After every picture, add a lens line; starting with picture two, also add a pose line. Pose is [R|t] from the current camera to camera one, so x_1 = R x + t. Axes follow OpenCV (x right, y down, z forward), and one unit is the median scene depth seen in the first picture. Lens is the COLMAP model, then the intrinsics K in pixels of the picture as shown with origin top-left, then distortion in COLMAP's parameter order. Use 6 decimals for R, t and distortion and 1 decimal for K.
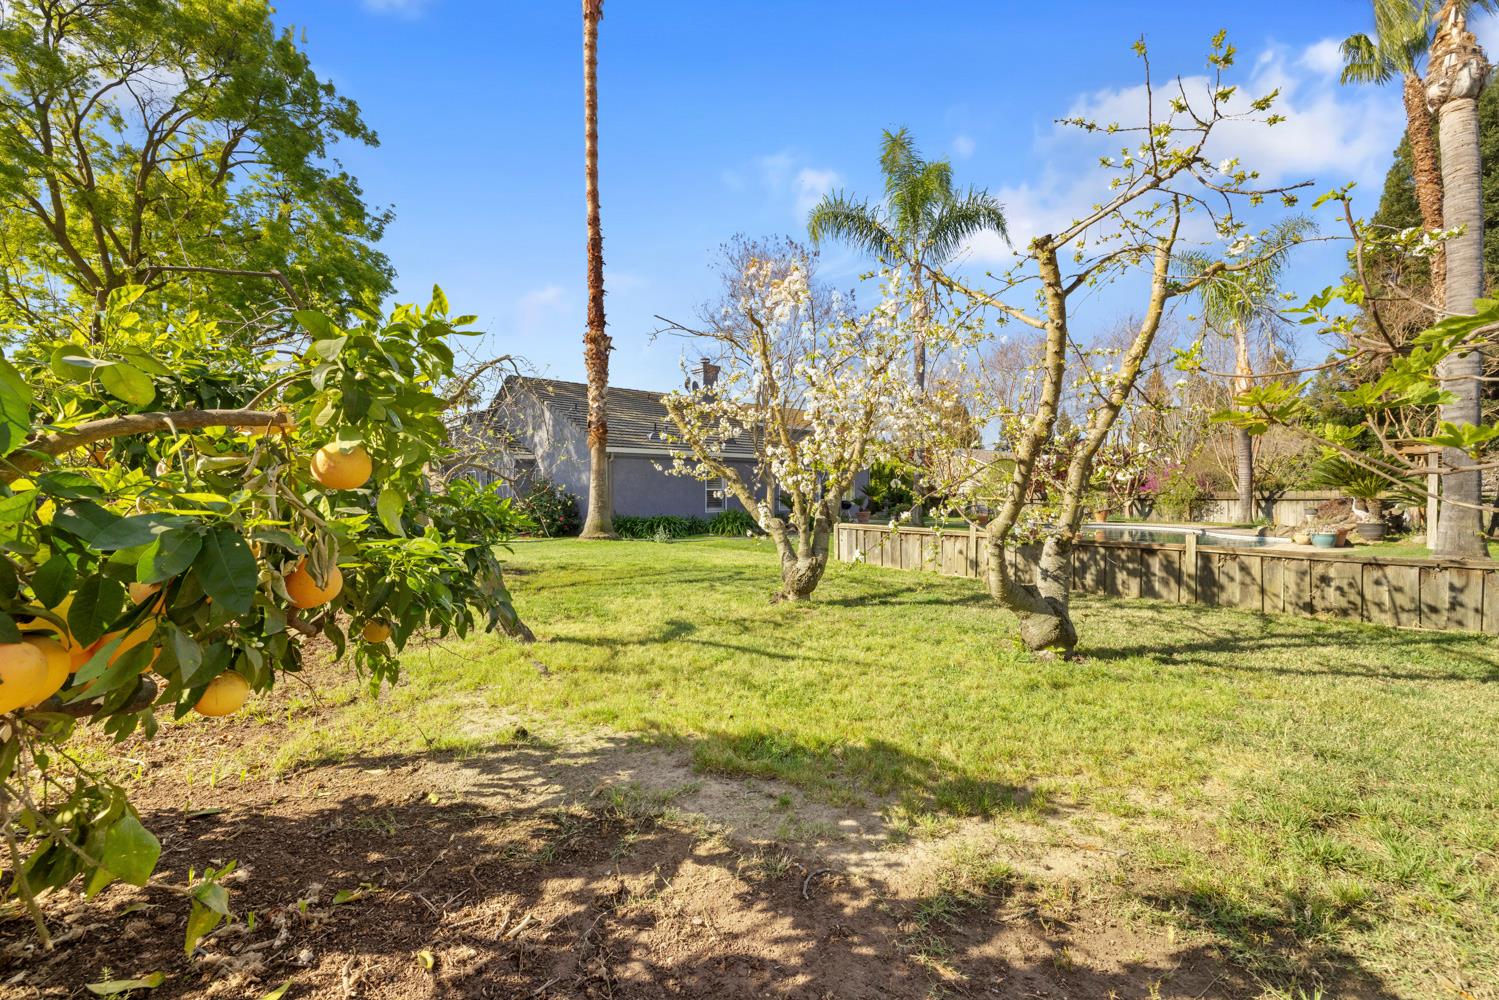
lens RADIAL K [[644.0, 0, 743.4], [0, 644.0, 497.7], [0, 0, 1]] dist [0.002235, 0.000111]
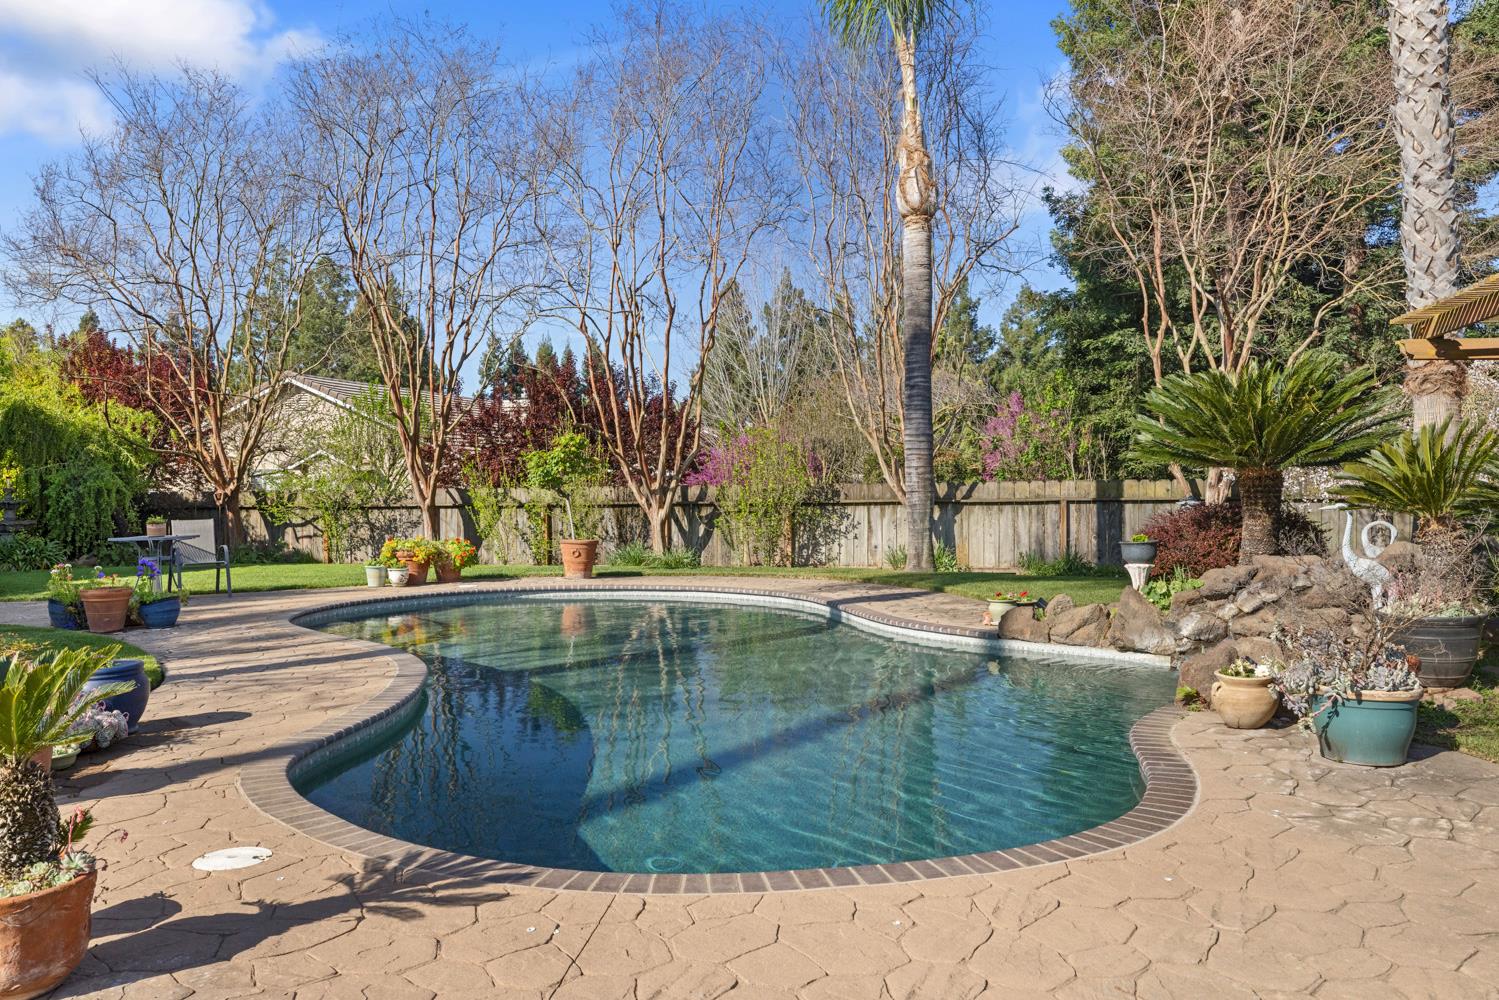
lens RADIAL K [[1166.9, 0, 749.4], [0, 1166.9, 497.4], [0, 0, 1]] dist [0.000719, 0.000020]
pose [[0.832748, -0.011578, 0.553531, 0.268161], [0.009166, 0.999933, 0.007125, -0.006905], [-0.553576, -0.000859, 0.832798, 0.409085]]
